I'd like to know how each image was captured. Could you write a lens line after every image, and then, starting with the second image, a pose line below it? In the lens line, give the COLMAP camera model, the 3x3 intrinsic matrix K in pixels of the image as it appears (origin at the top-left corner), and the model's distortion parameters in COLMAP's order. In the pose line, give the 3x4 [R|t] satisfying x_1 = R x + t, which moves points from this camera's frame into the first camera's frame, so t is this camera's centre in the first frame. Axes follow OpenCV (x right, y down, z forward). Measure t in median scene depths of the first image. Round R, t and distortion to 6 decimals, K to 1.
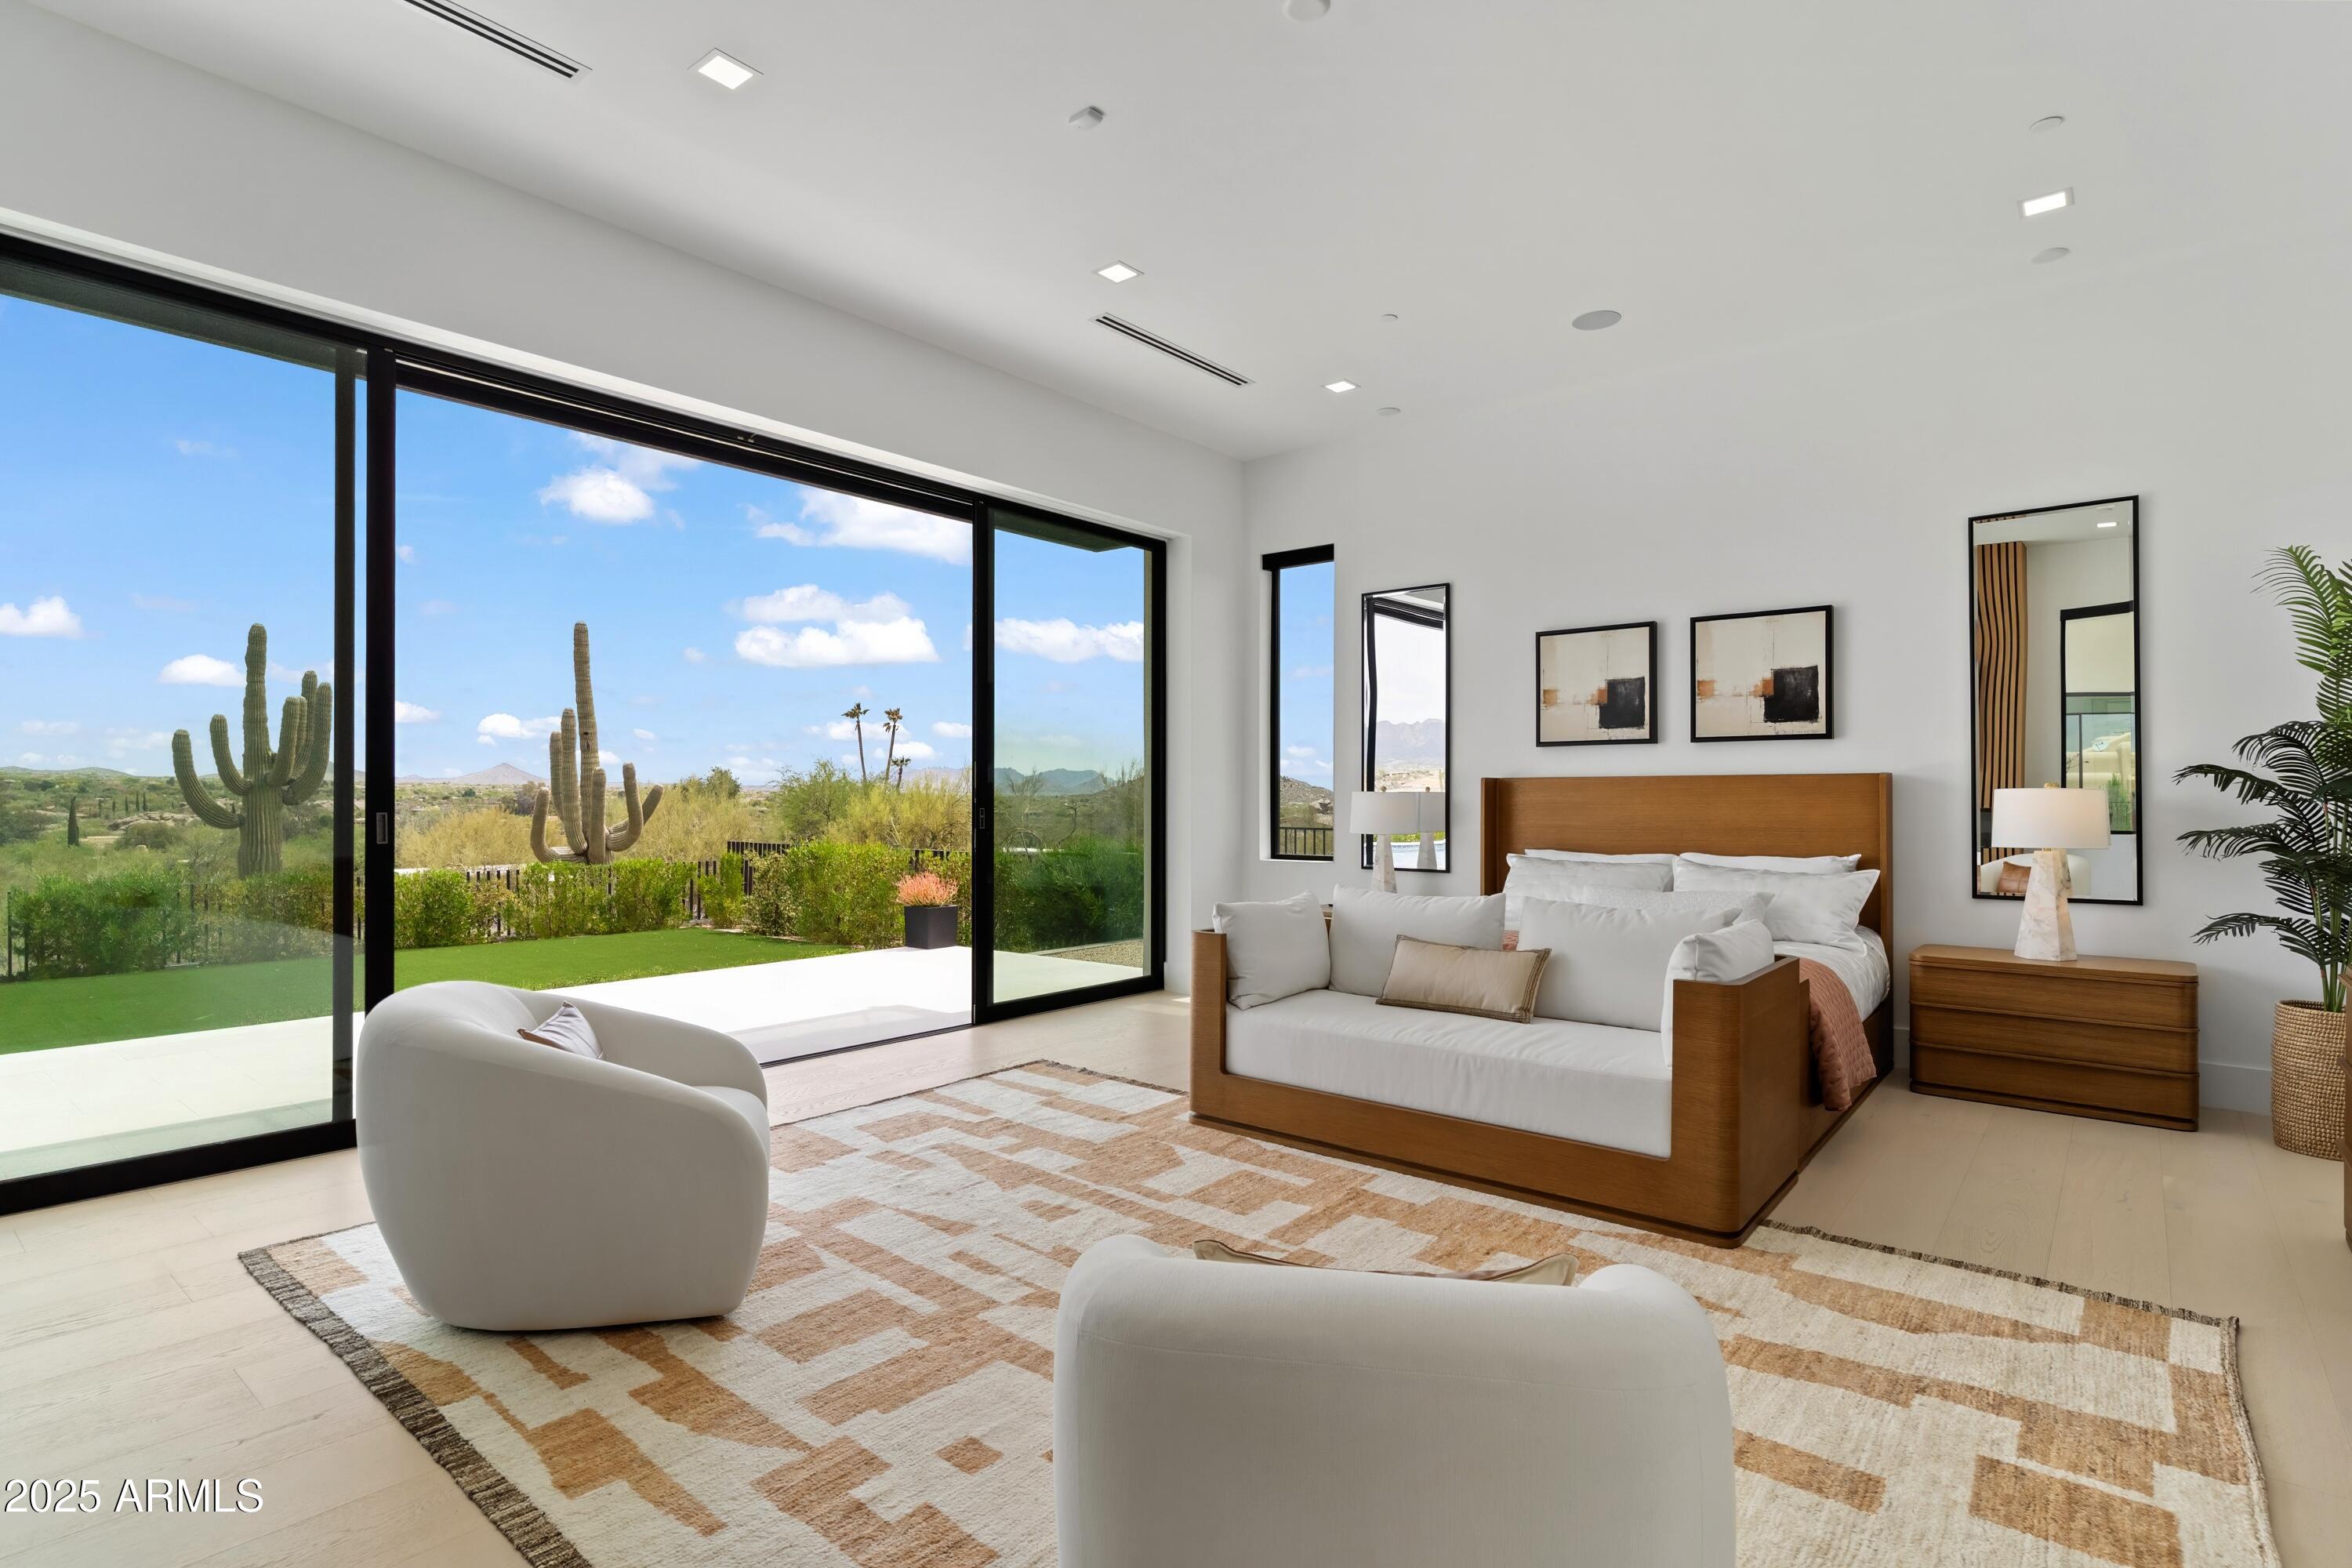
lens RADIAL K [[1163.6, 0, 1173.0], [0, 1163.6, 790.2], [0, 0, 1]] dist [0.004127, -0.001890]
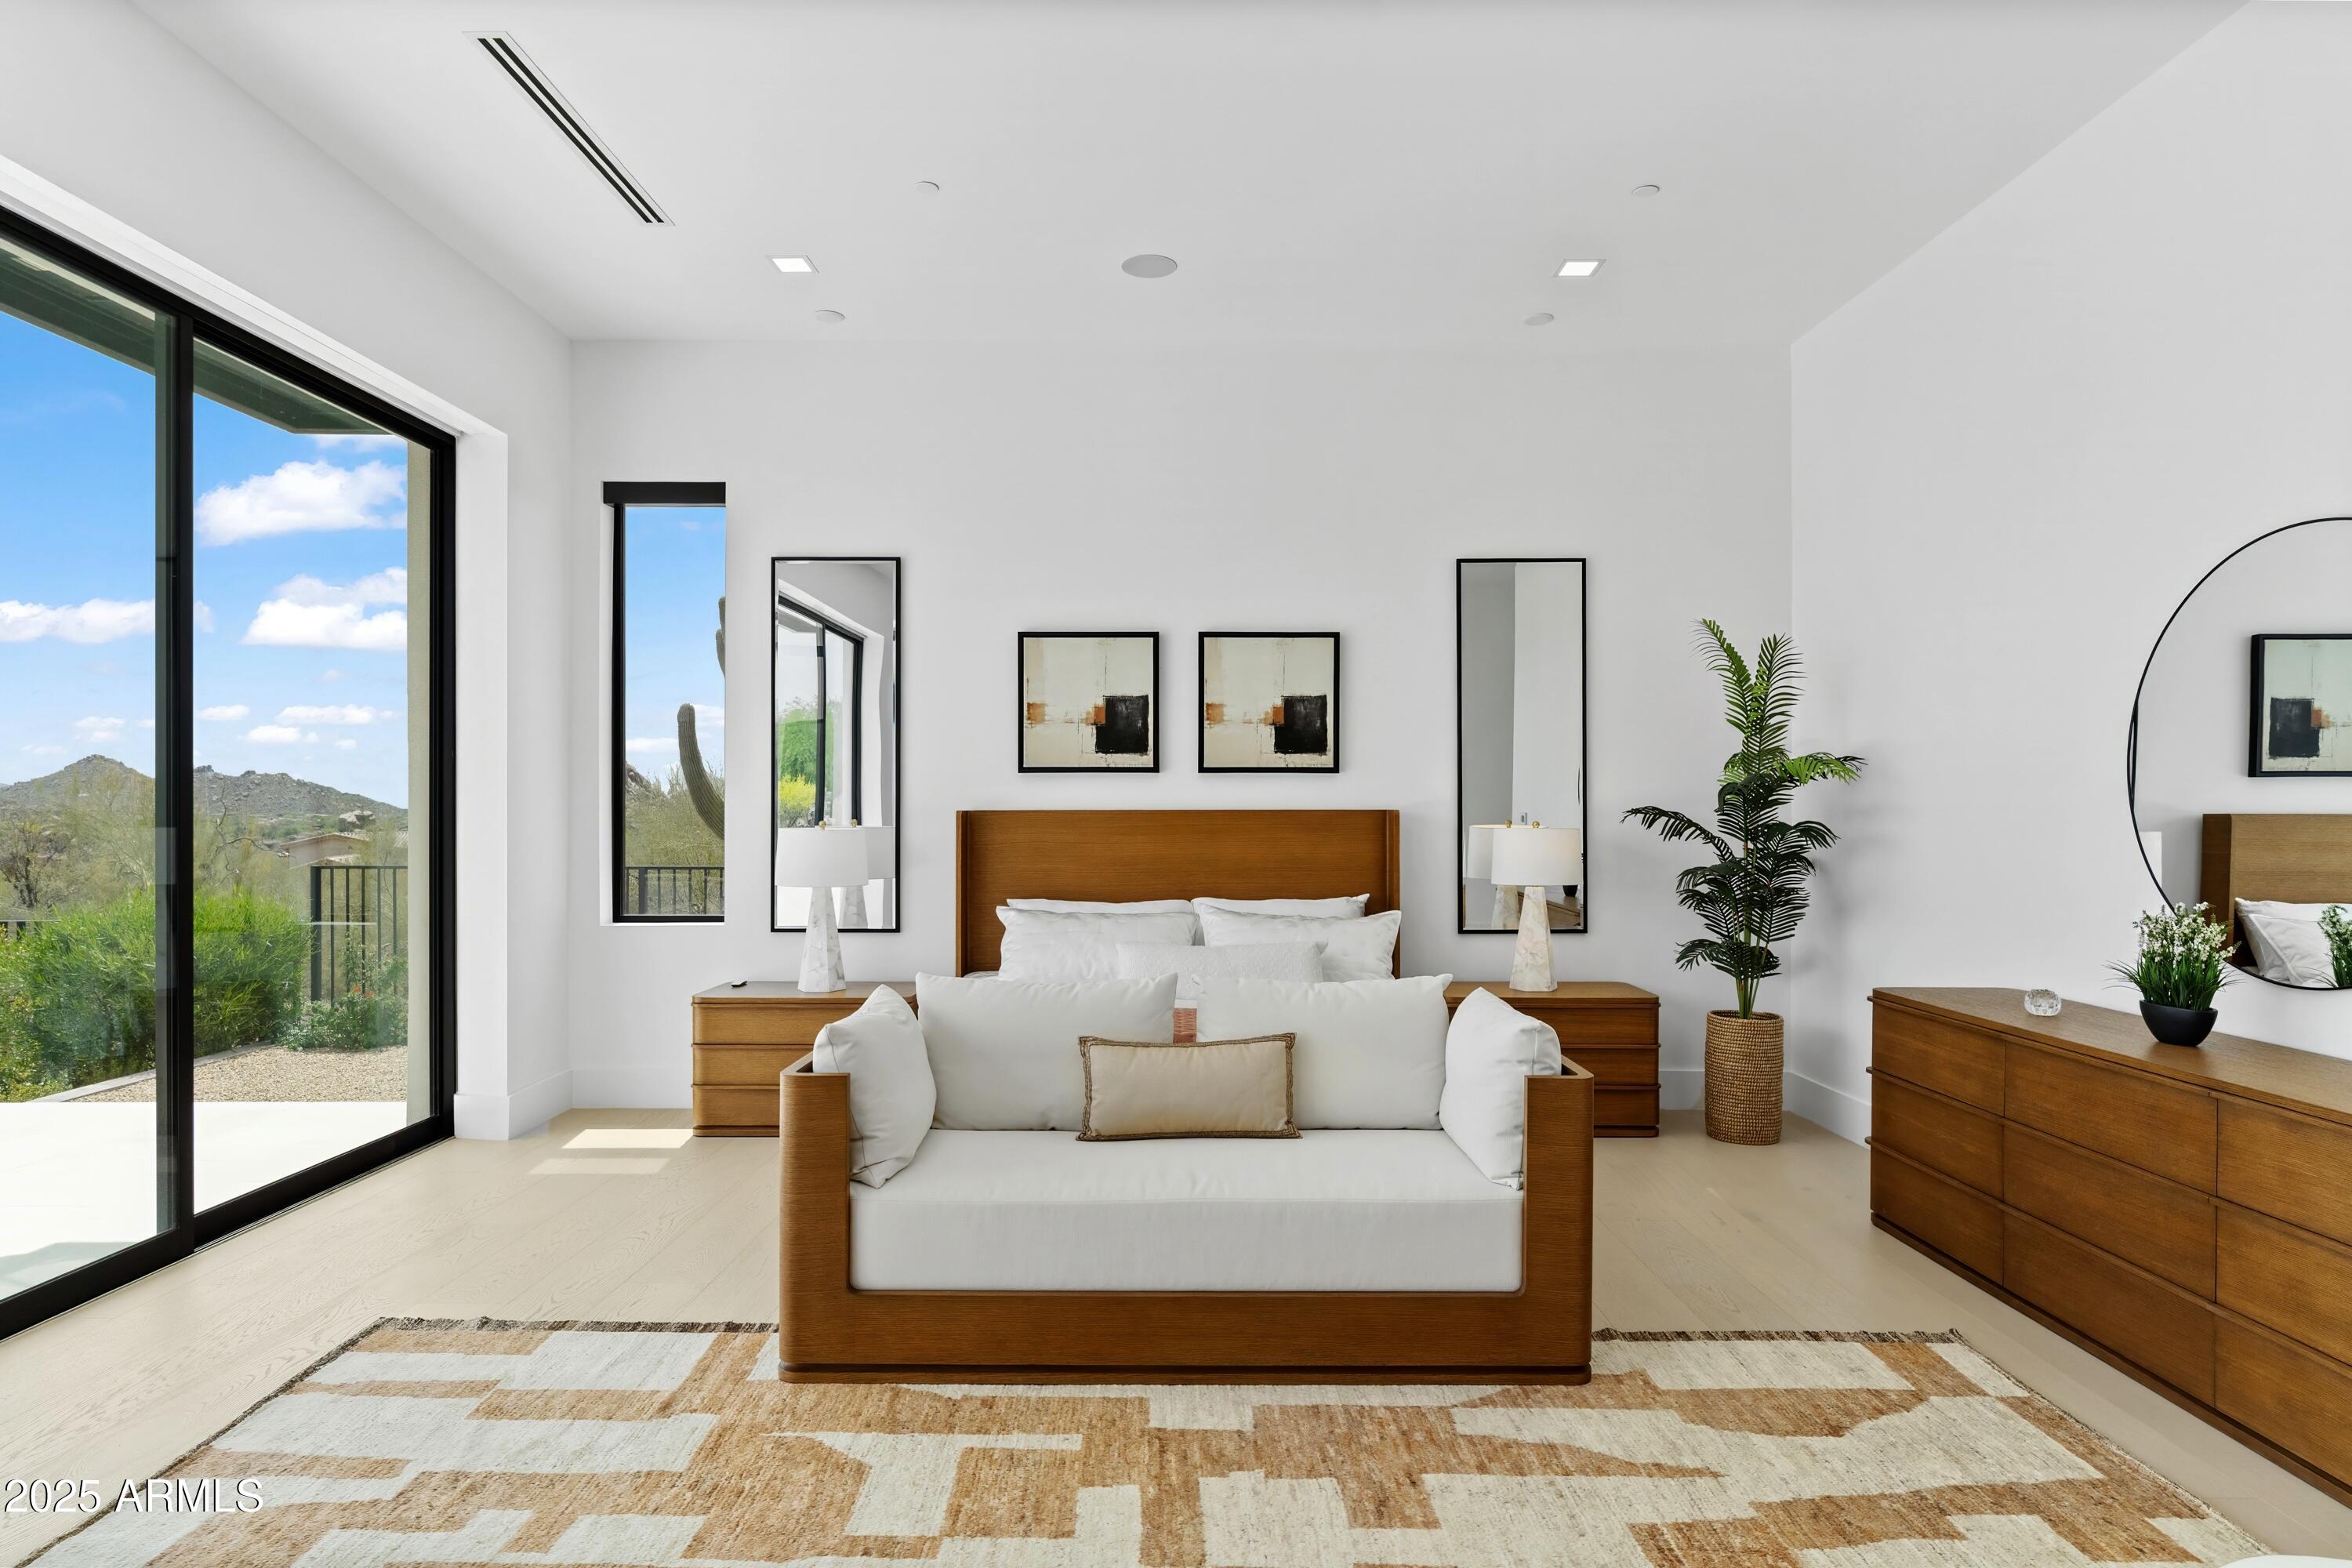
lens RADIAL K [[1302.4, 0, 1179.1], [0, 1302.4, 808.8], [0, 0, 1]] dist [-0.003377, 0.000579]
pose [[0.767742, -0.000492, 0.640758, -0.265115], [-0.004066, 0.999976, 0.005639, -0.025057], [-0.640746, -0.006935, 0.767722, 0.327575]]
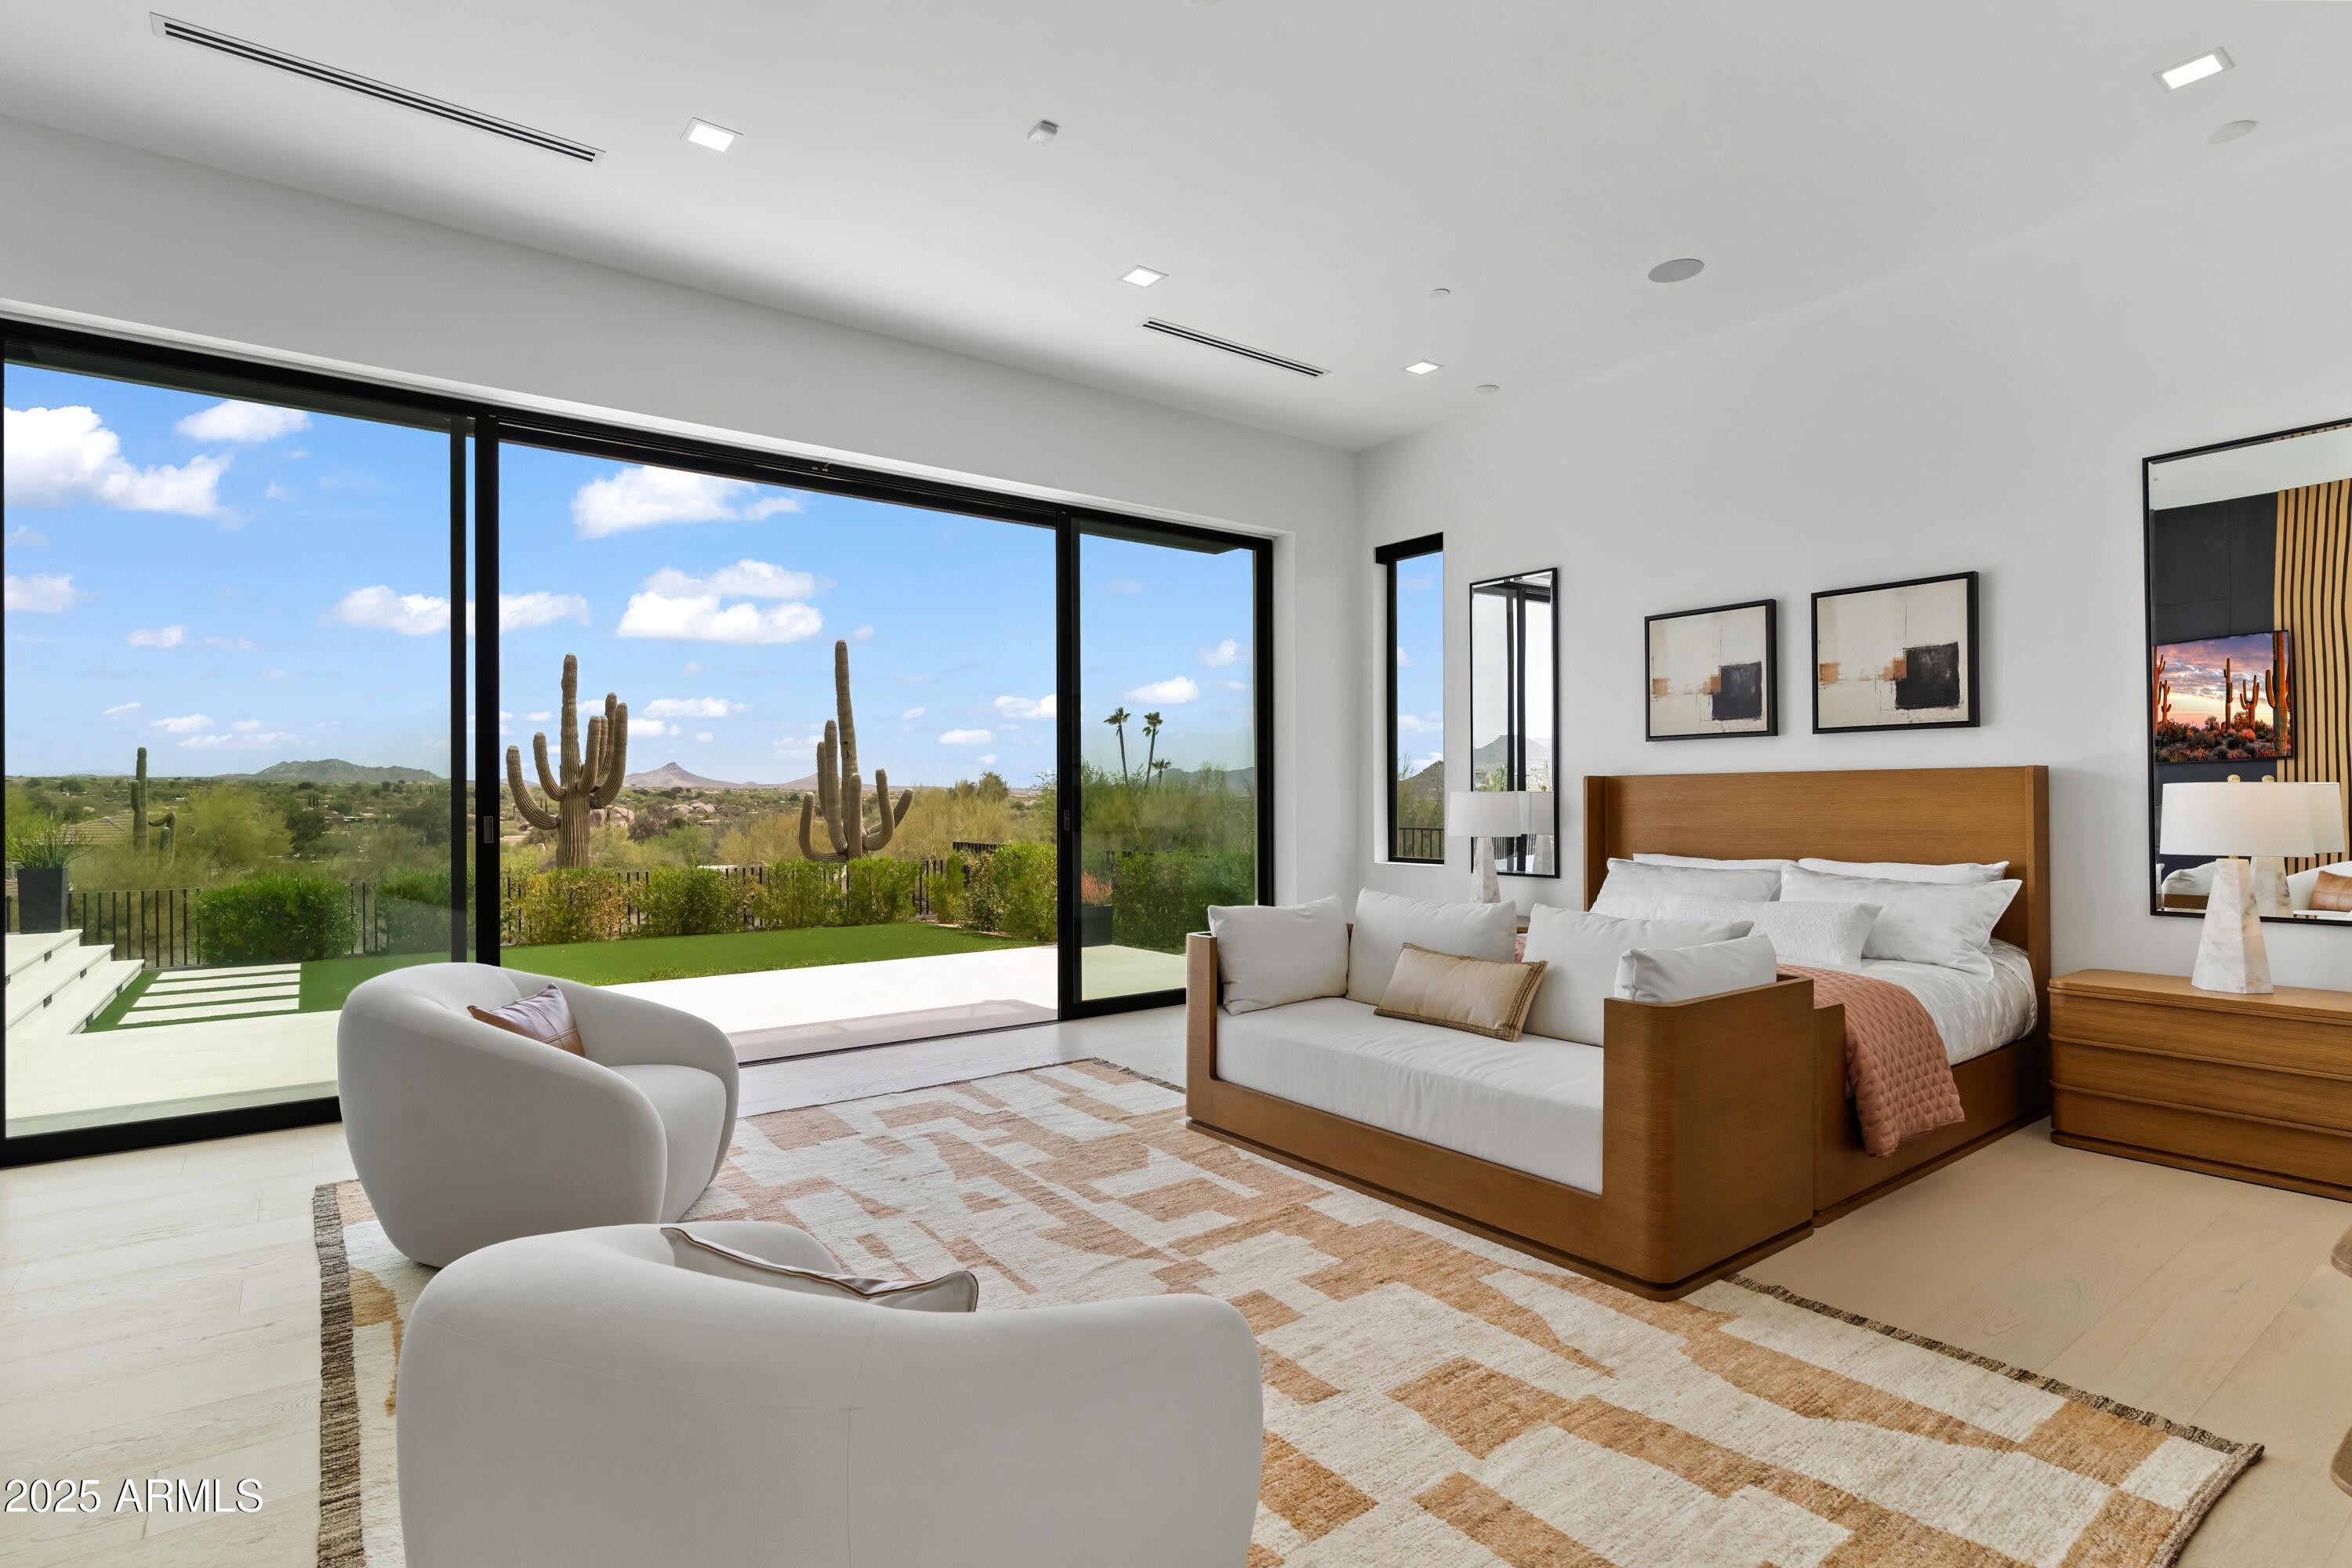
lens RADIAL K [[1163.6, 0, 1168.7], [0, 1163.6, 792.6], [0, 0, 1]] dist [0.004127, -0.001890]
pose [[0.972219, -0.006697, -0.233977, 0.230696], [0.006959, 0.999976, 0.000291, -0.000069], [0.233969, -0.001911, 0.972242, 0.030727]]
